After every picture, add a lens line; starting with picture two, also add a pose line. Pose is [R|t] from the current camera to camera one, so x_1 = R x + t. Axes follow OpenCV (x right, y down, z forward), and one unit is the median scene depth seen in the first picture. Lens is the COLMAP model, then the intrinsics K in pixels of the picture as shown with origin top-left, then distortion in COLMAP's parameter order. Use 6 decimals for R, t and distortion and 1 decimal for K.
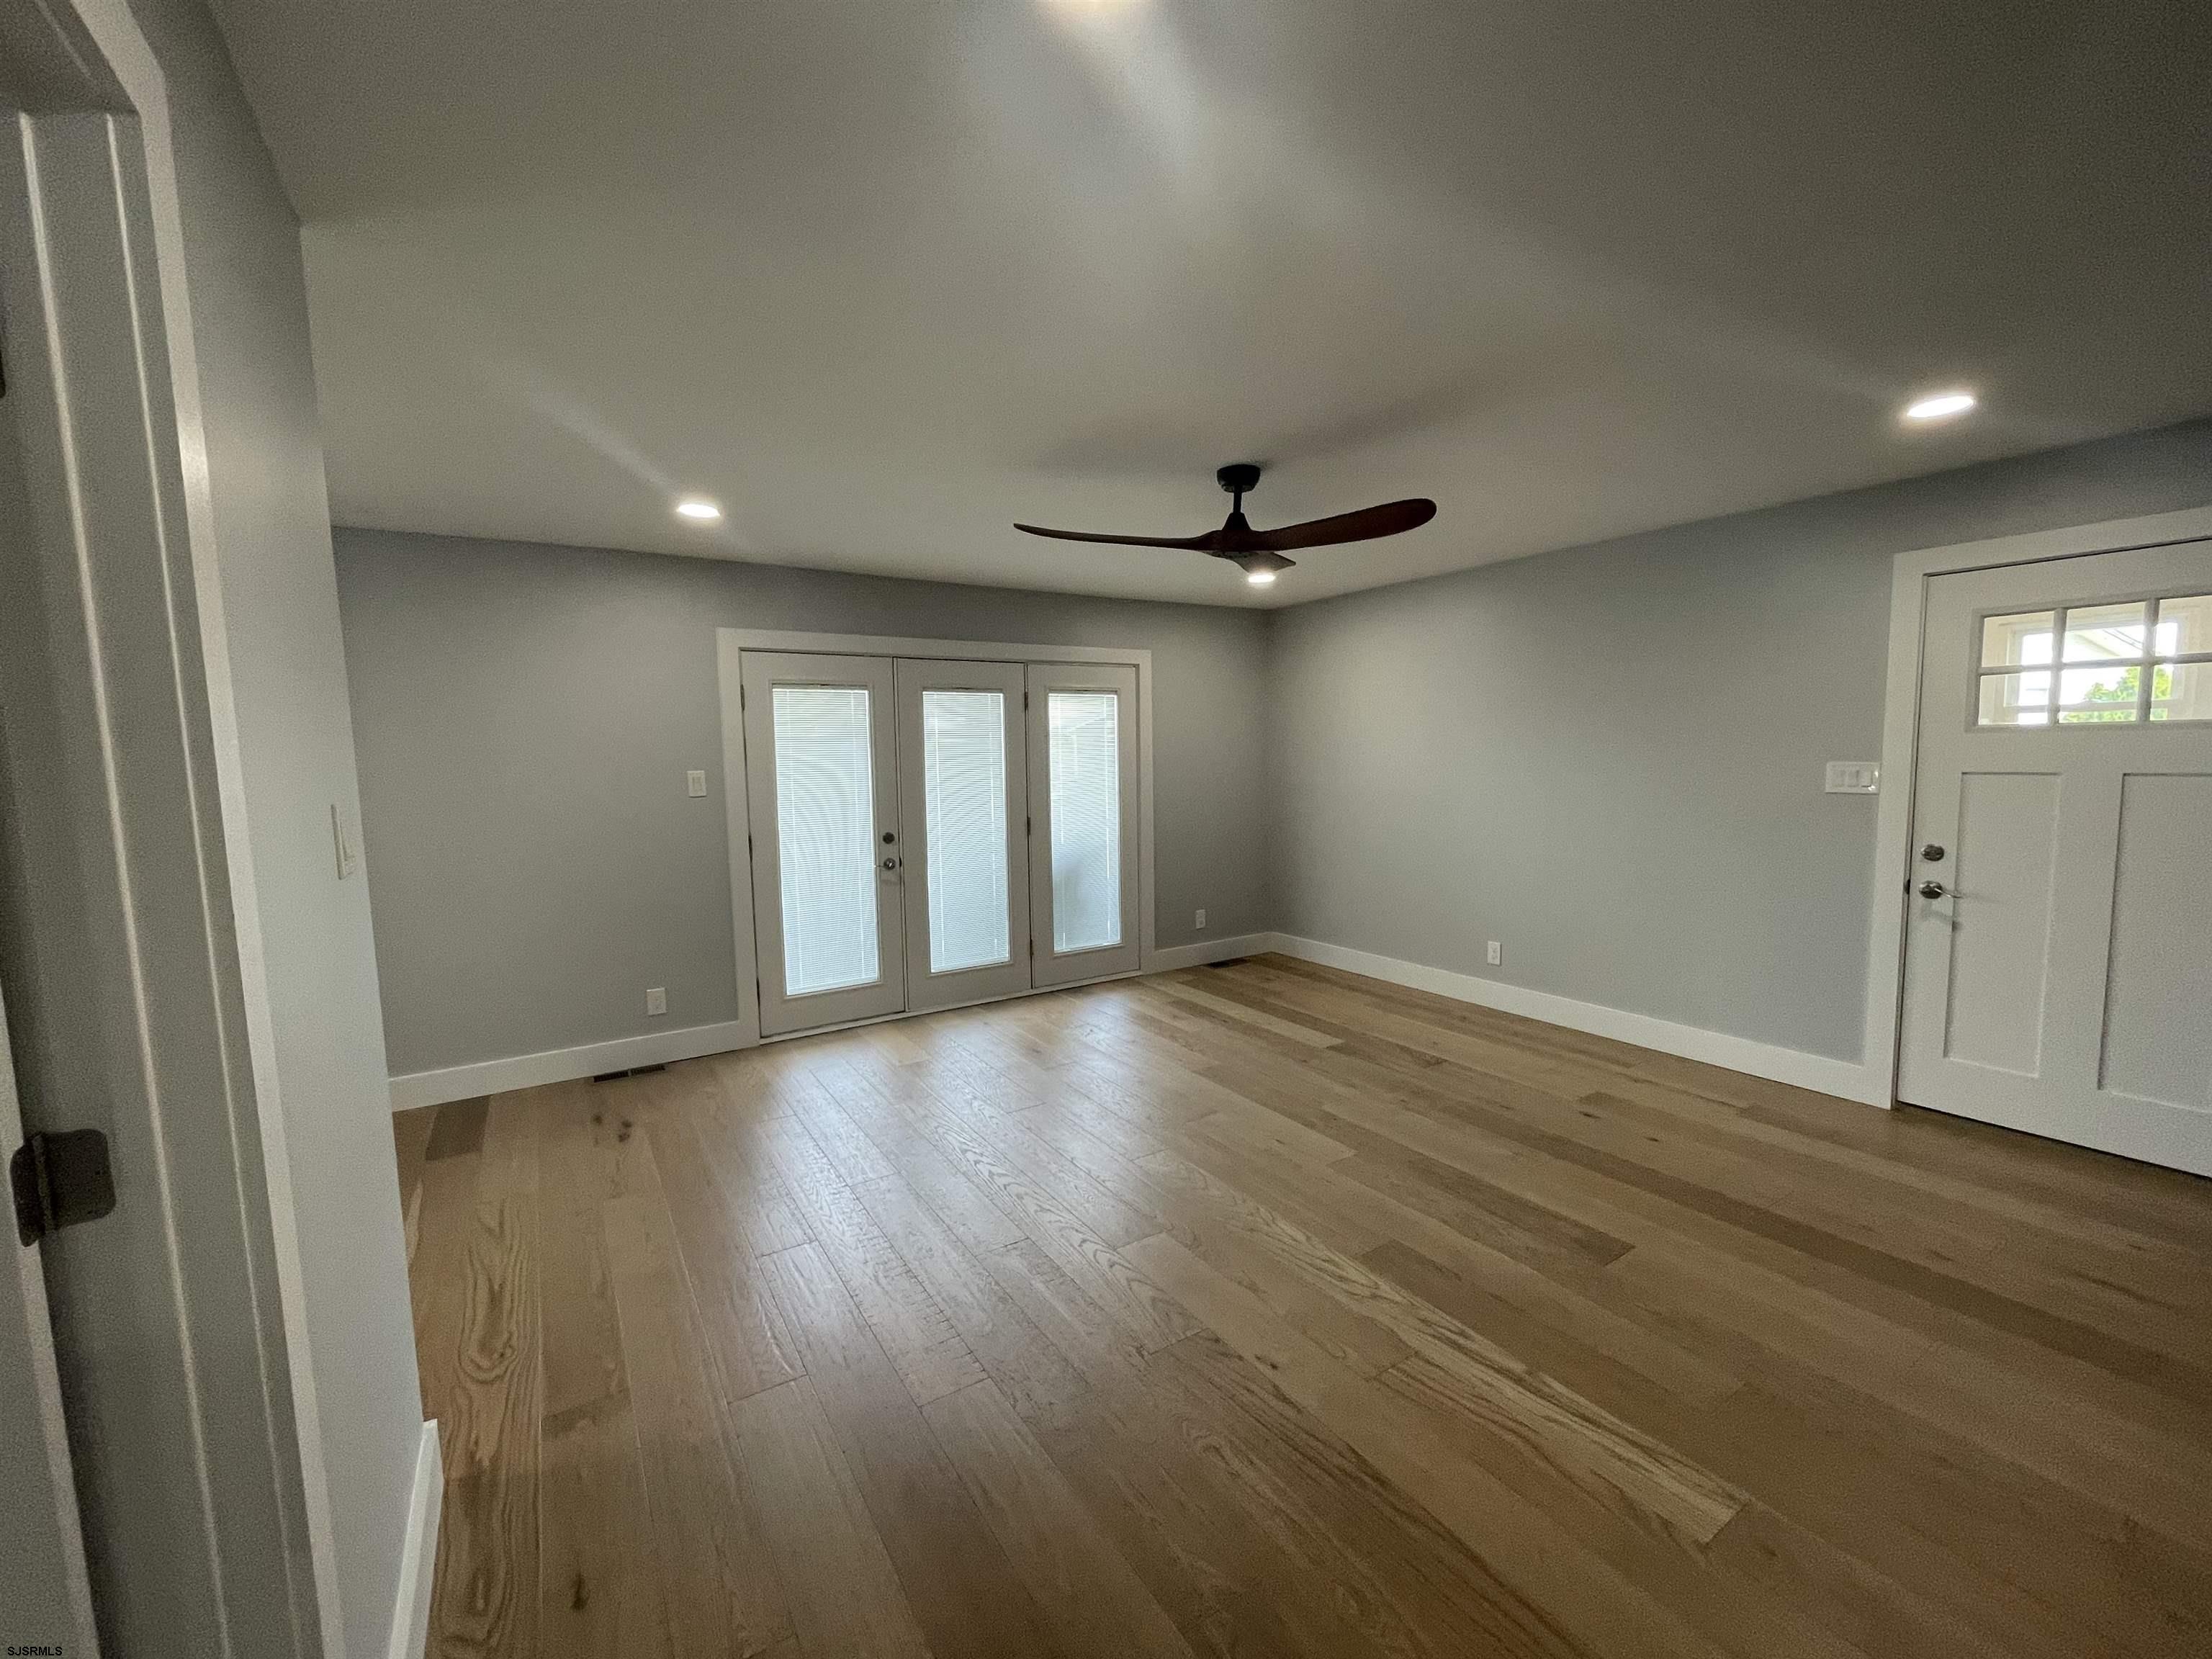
lens RADIAL K [[888.9, 0, 1106.2], [0, 888.9, 824.3], [0, 0, 1]] dist [-0.009658, 0.000708]
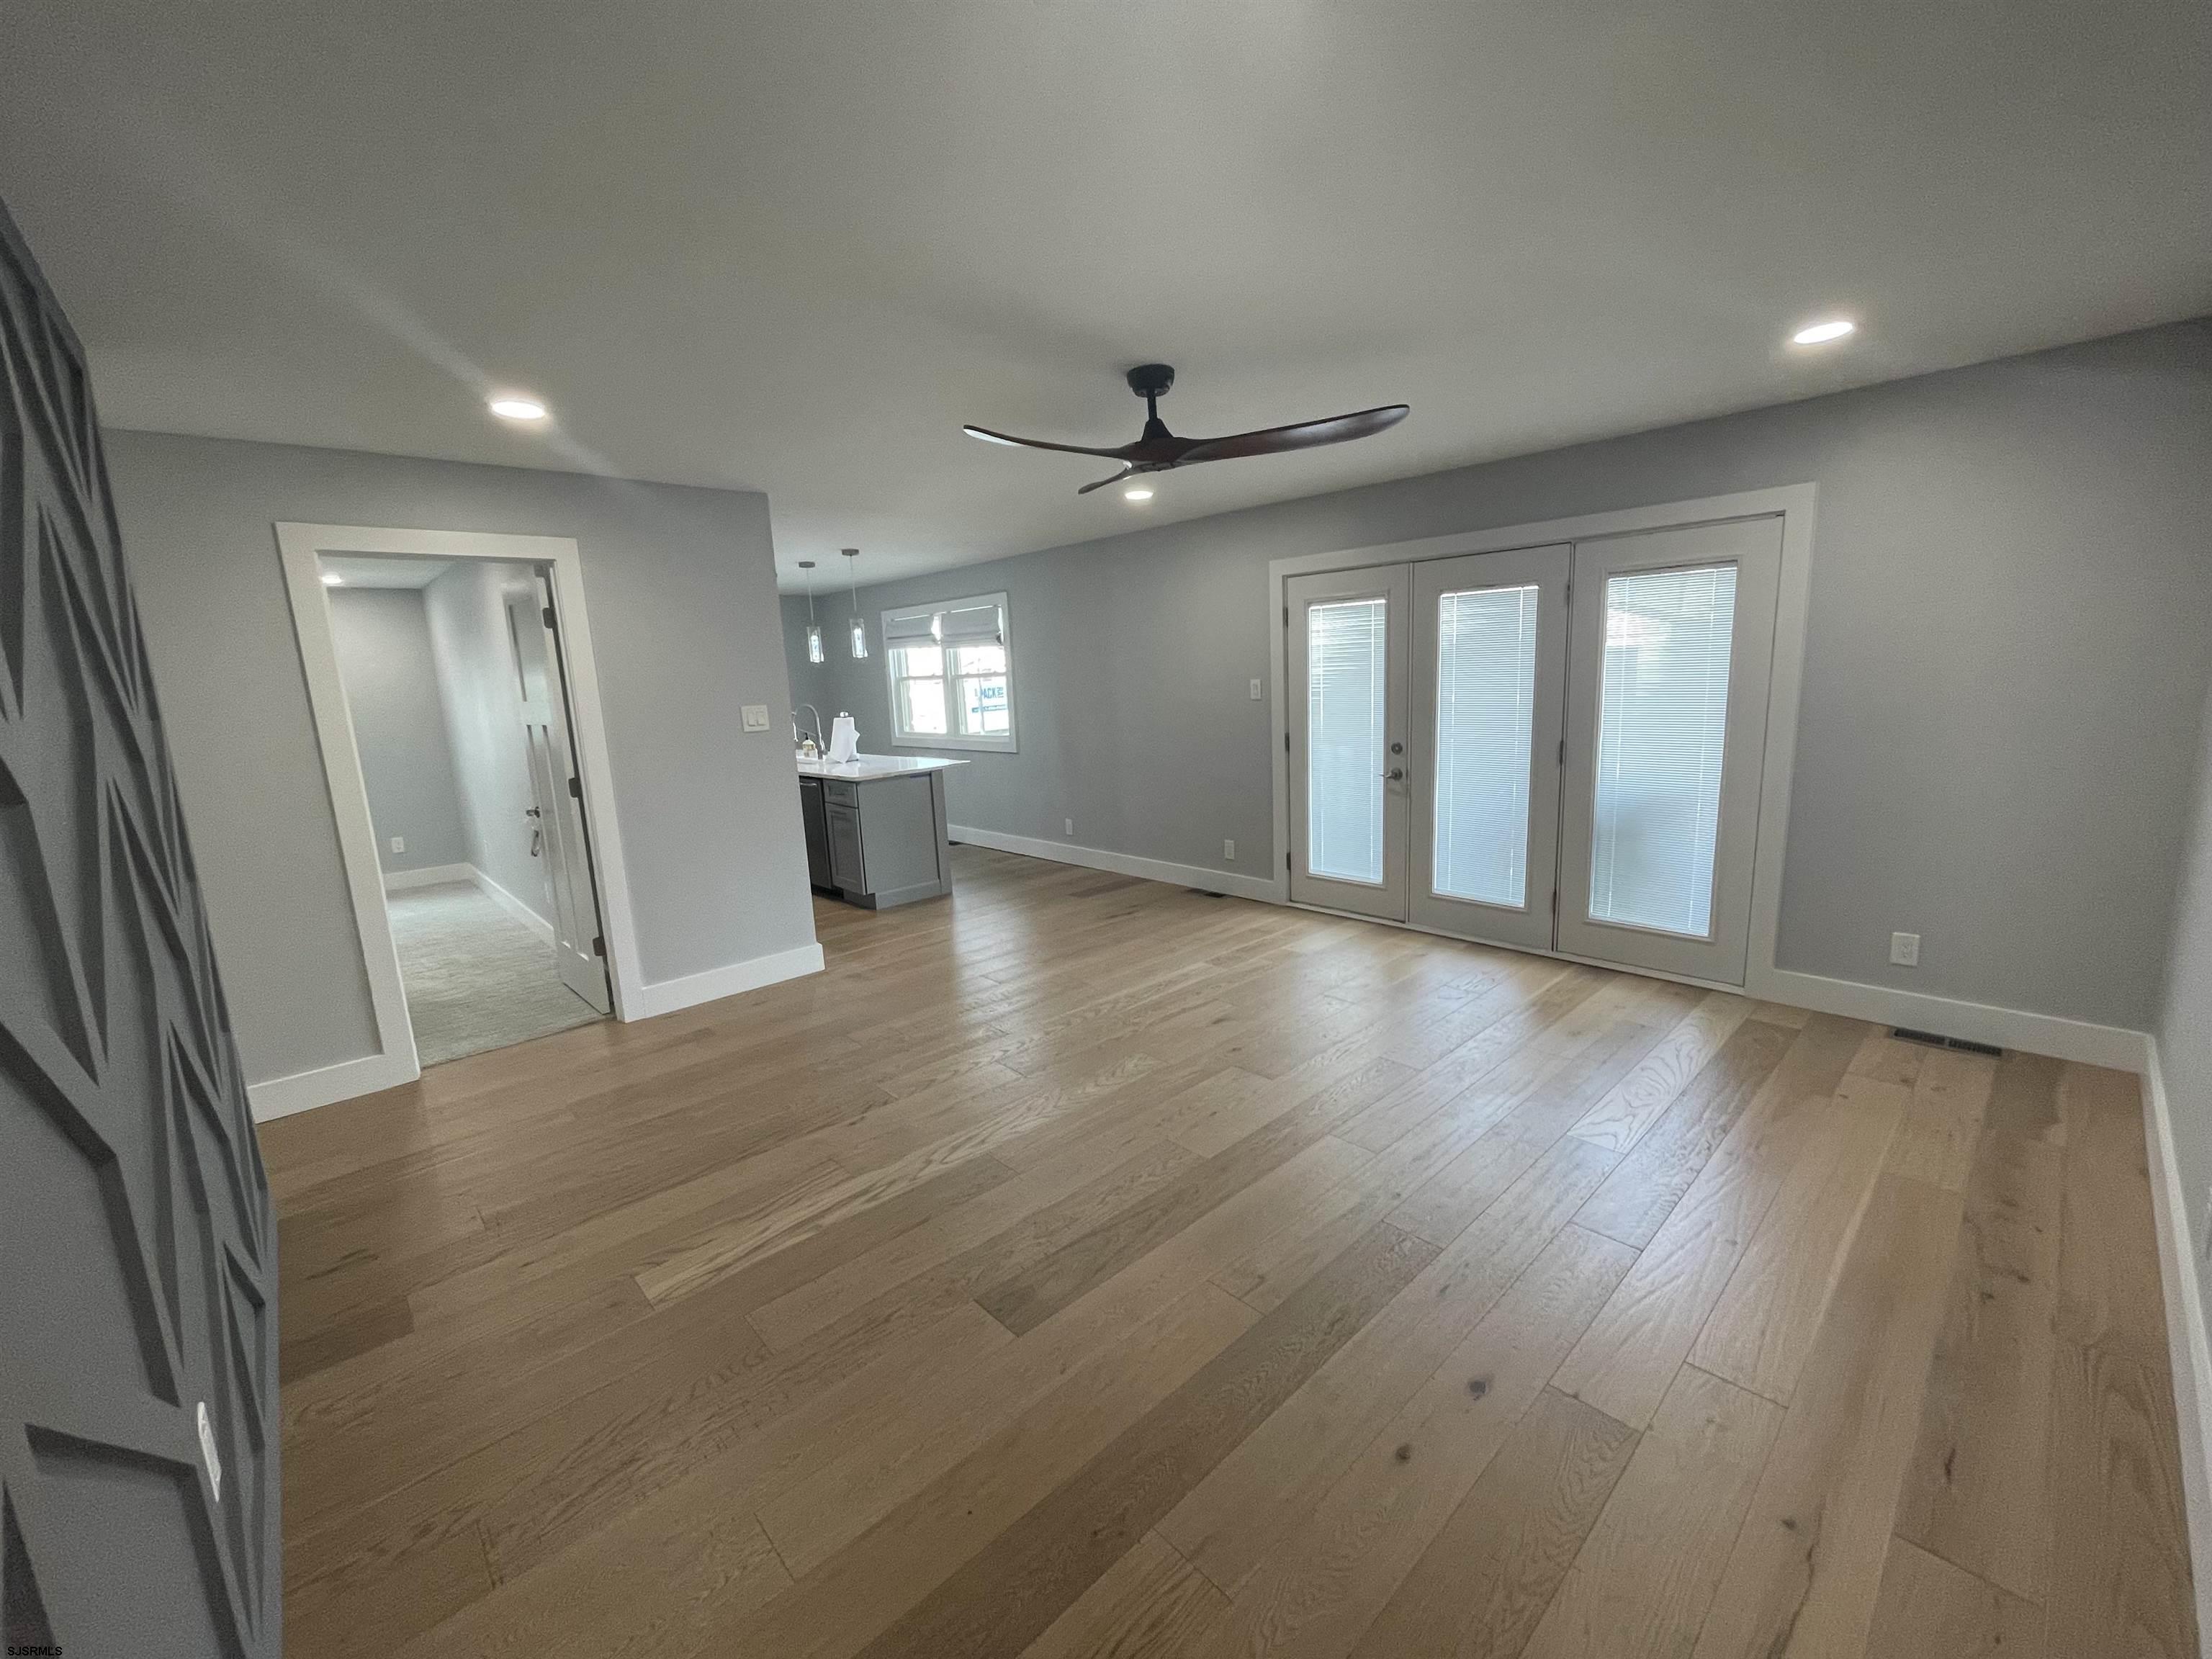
lens RADIAL K [[888.9, 0, 1098.4], [0, 888.9, 834.2], [0, 0, 1]] dist [-0.009658, 0.000708]
pose [[0.177635, 0.188984, -0.965780, 0.698513], [-0.041701, 0.981951, 0.184478, -0.061416], [0.983212, 0.007504, 0.182310, 0.498522]]
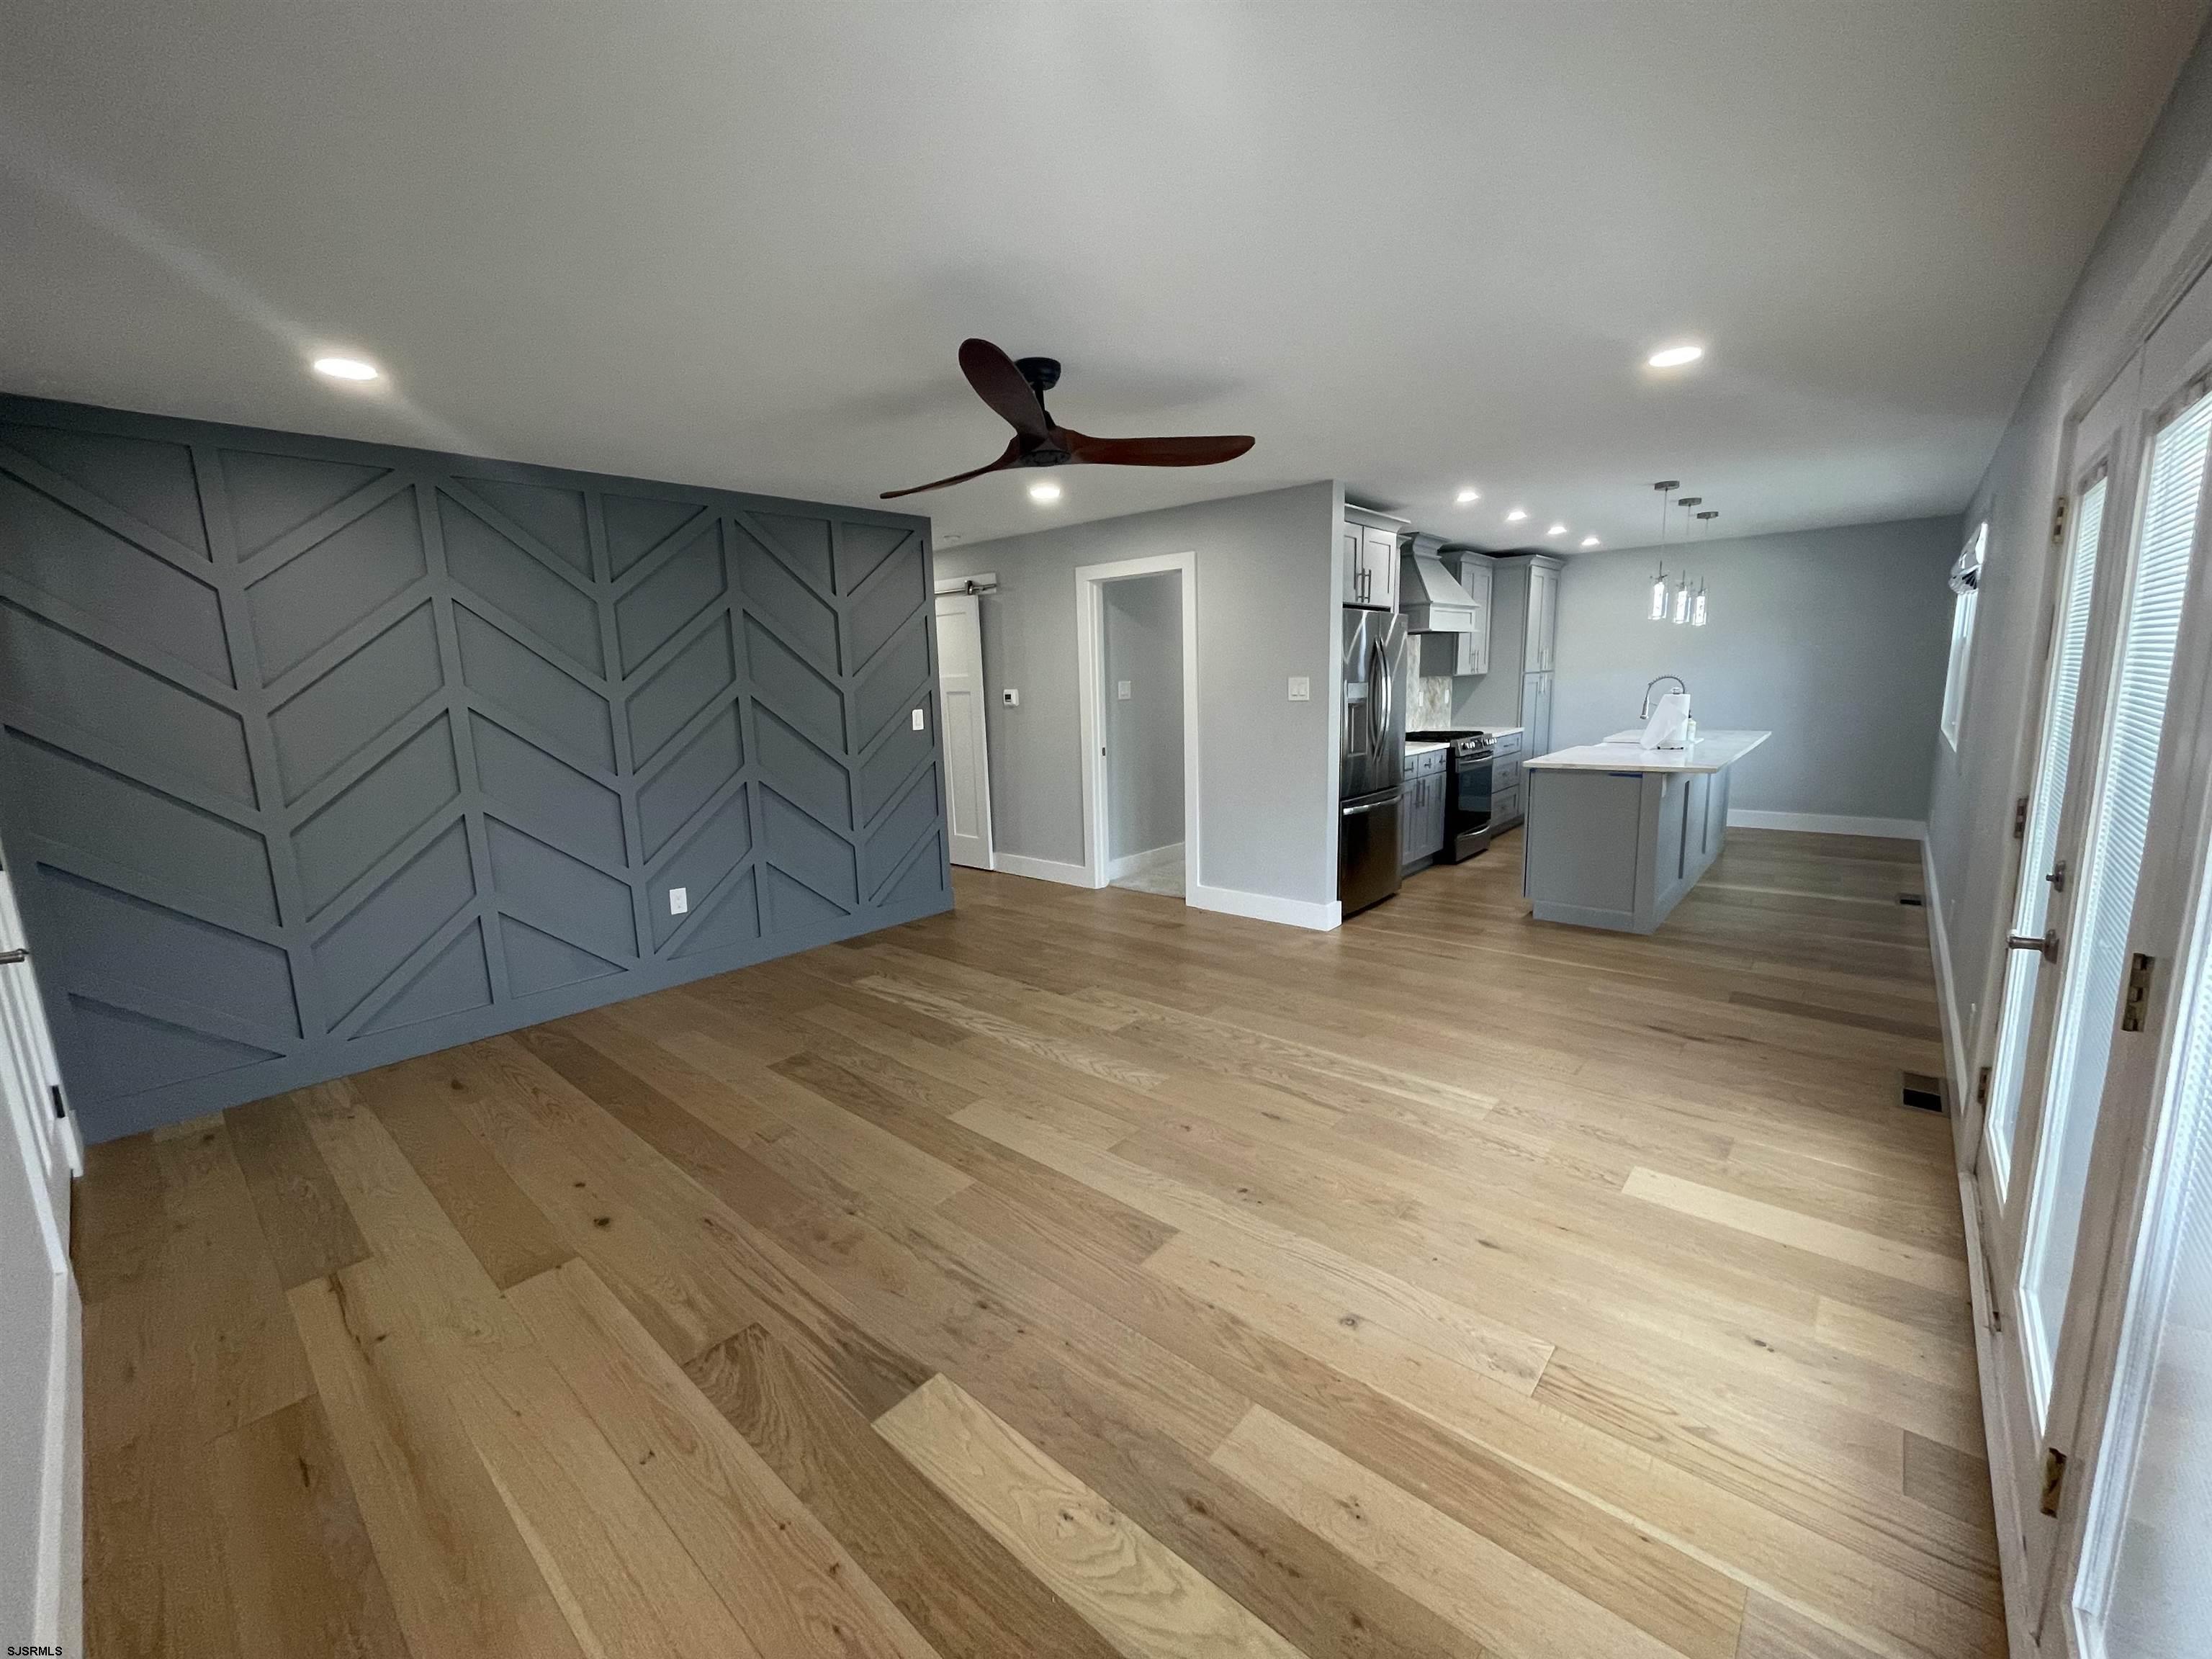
lens RADIAL K [[888.9, 0, 1099.1], [0, 888.9, 828.0], [0, 0, 1]] dist [-0.009658, 0.000708]
pose [[-0.961205, 0.098739, -0.257558, 0.230049], [0.030247, 0.965835, 0.257388, -0.108842], [0.274173, 0.239612, -0.931351, 1.245774]]
